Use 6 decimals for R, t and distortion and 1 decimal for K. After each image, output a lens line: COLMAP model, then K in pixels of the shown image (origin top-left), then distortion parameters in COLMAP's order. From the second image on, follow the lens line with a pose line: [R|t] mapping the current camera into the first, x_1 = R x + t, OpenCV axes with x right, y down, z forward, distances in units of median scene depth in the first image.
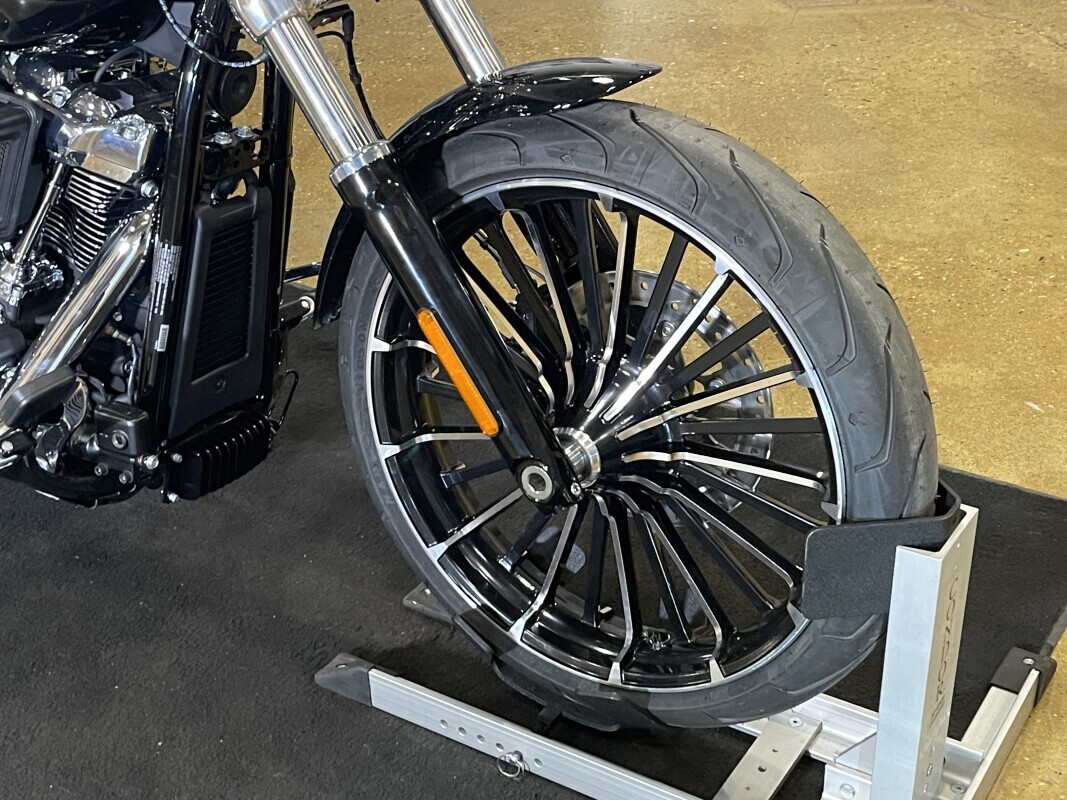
lens RADIAL K [[1492.4, 0, 528.7], [0, 1492.4, 403.0], [0, 0, 1]] dist [0.065532, 0.000000]
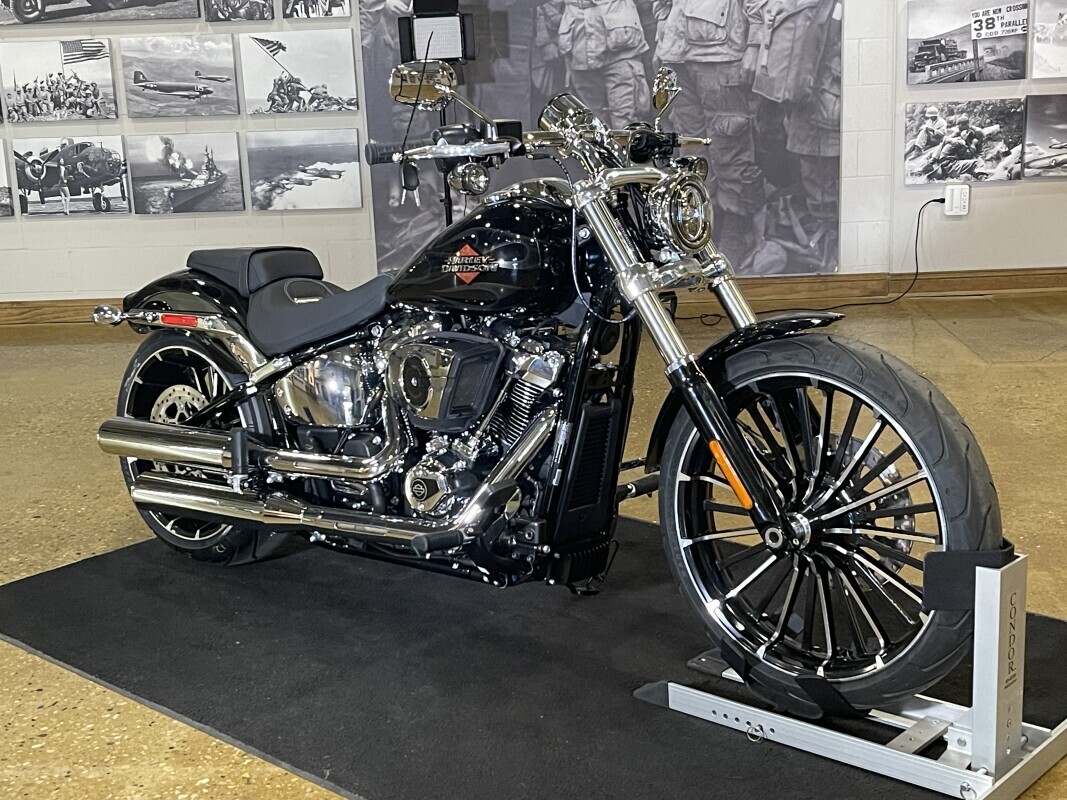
lens RADIAL K [[1492.4, 0, 534.8], [0, 1492.4, 401.6], [0, 0, 1]] dist [0.065532, 0.000000]
pose [[0.986380, 0.020023, -0.163258, 0.011025], [-0.063065, 0.962746, -0.262951, 0.340872], [0.151911, 0.269665, 0.950896, -0.698972]]
